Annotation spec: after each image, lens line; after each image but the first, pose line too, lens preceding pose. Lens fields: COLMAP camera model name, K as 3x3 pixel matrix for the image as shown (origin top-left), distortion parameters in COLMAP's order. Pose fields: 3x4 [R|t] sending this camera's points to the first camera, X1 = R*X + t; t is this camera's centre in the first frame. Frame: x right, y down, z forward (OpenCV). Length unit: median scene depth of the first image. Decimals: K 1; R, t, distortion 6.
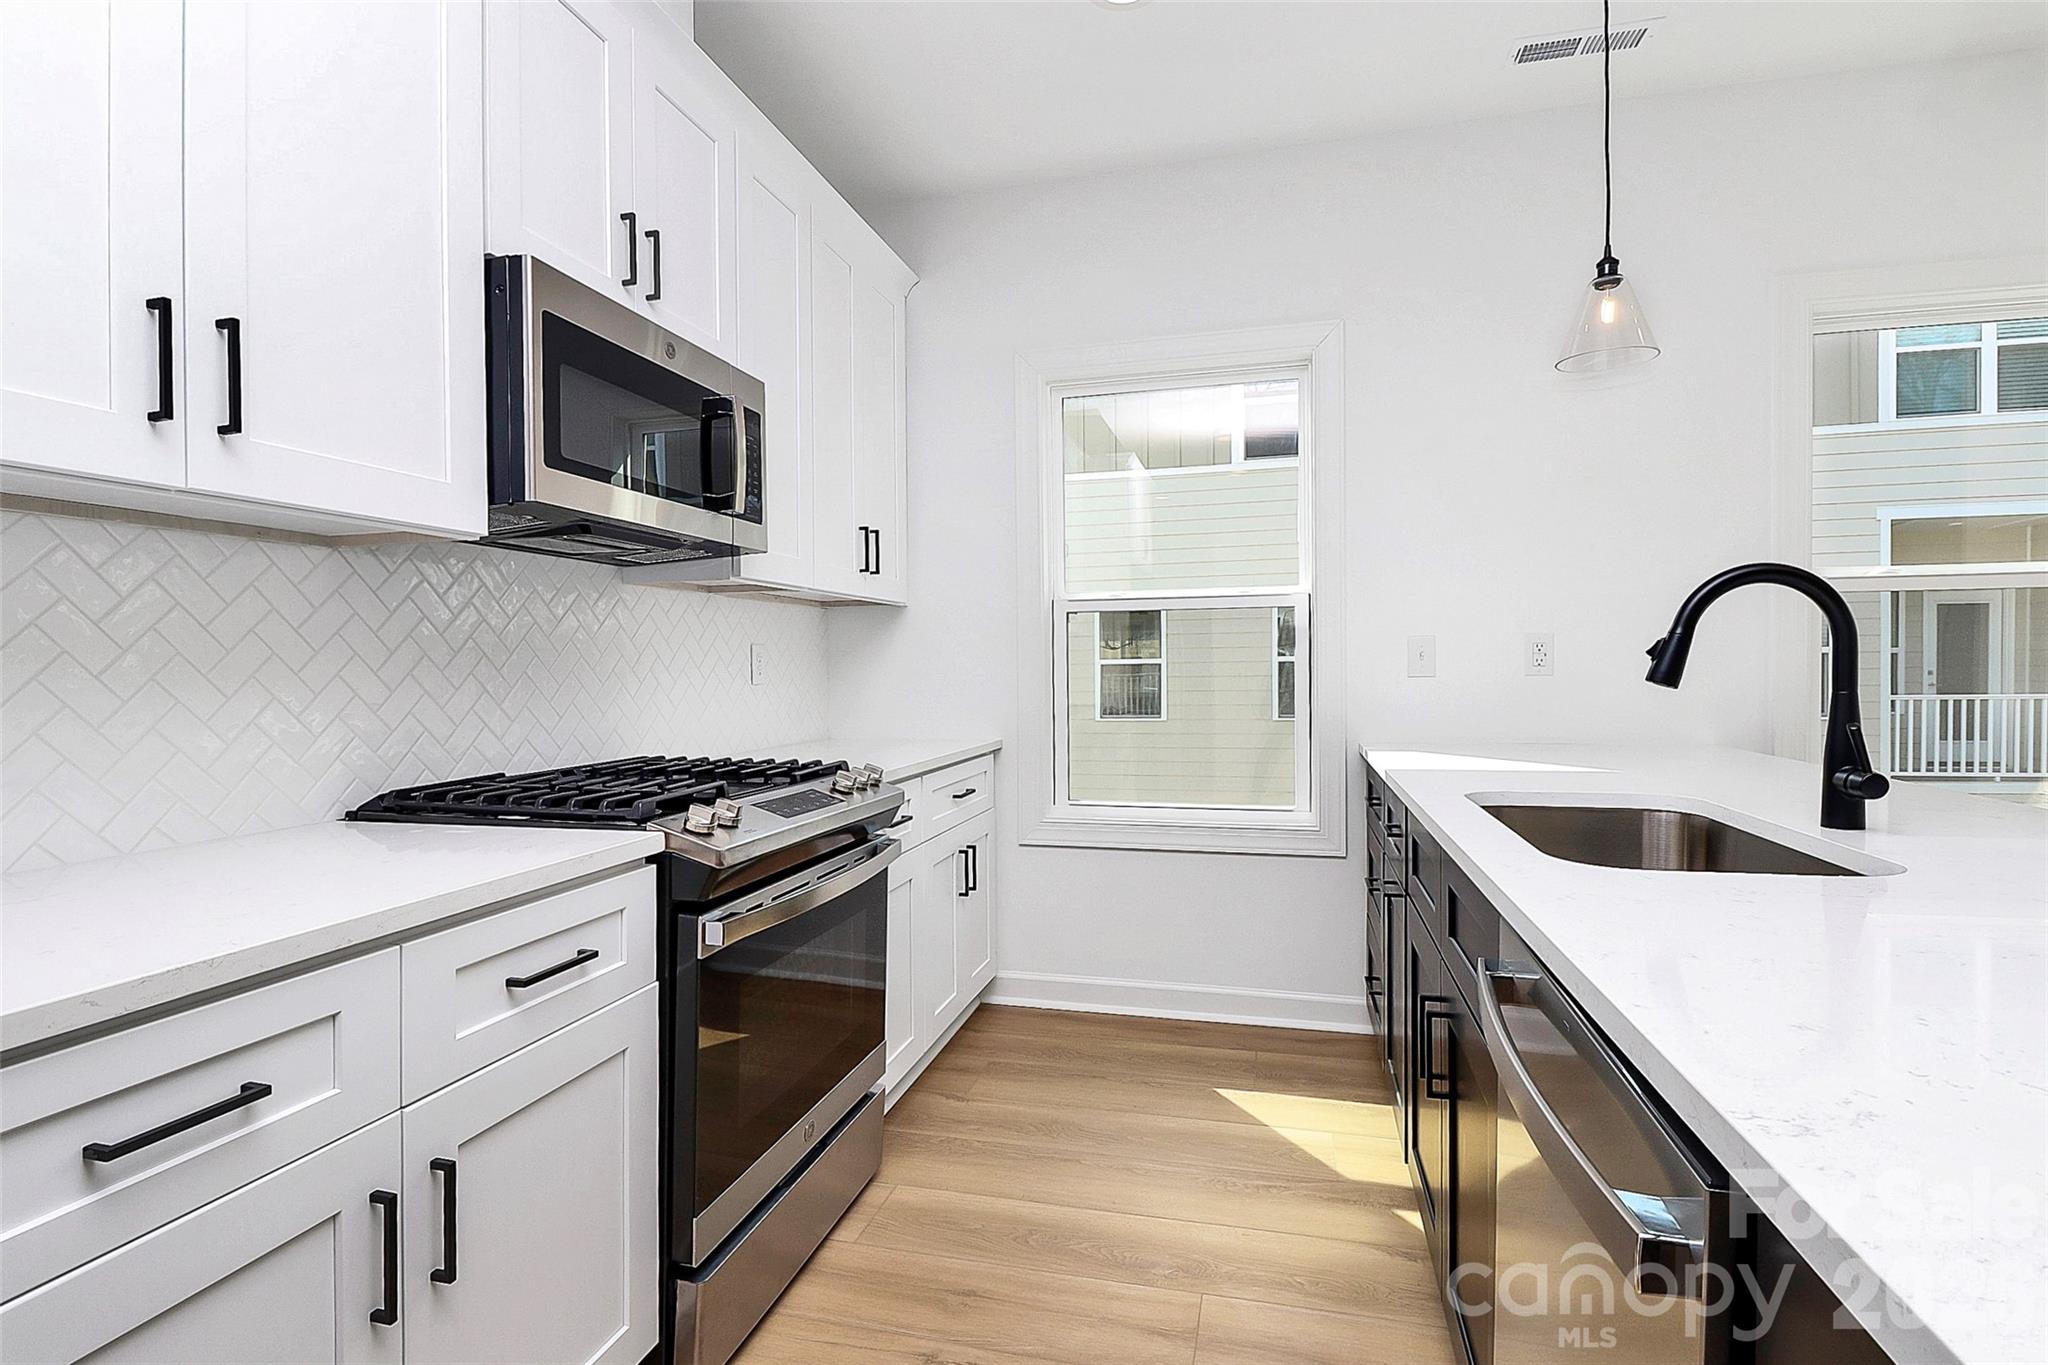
lens RADIAL K [[992.5, 0, 1017.4], [0, 992.5, 686.4], [0, 0, 1]] dist [0.002747, -0.006590]
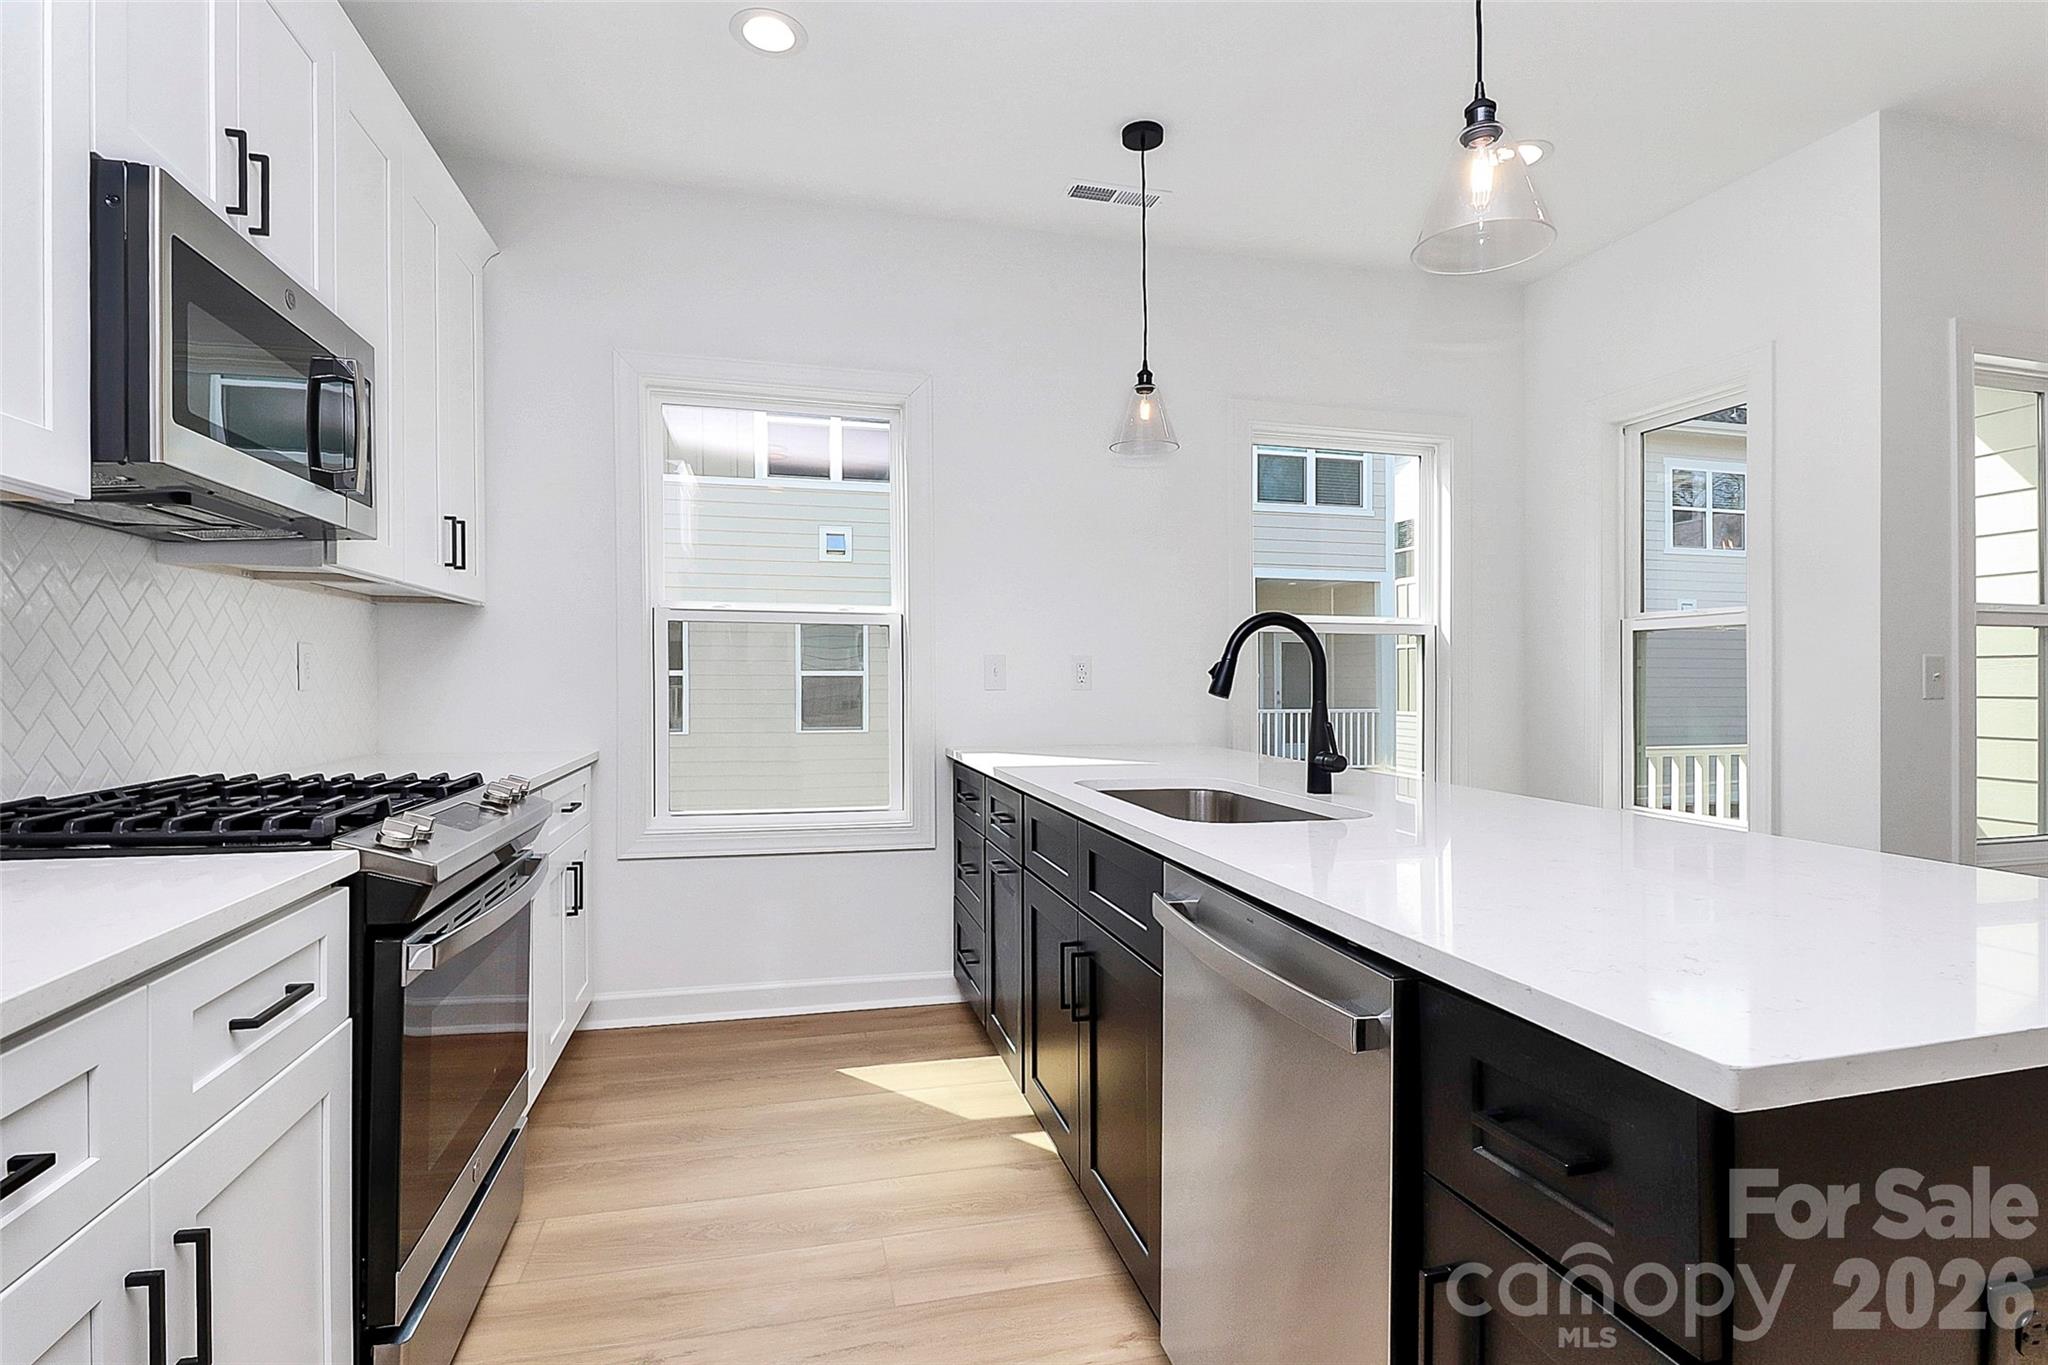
lens RADIAL K [[992.5, 0, 1023.8], [0, 992.5, 679.3], [0, 0, 1]] dist [0.002747, -0.006590]
pose [[0.870434, 0.017803, 0.491963, -0.202878], [-0.006783, 0.999685, -0.024175, 0.008042], [-0.492238, 0.017706, 0.870281, -0.056340]]
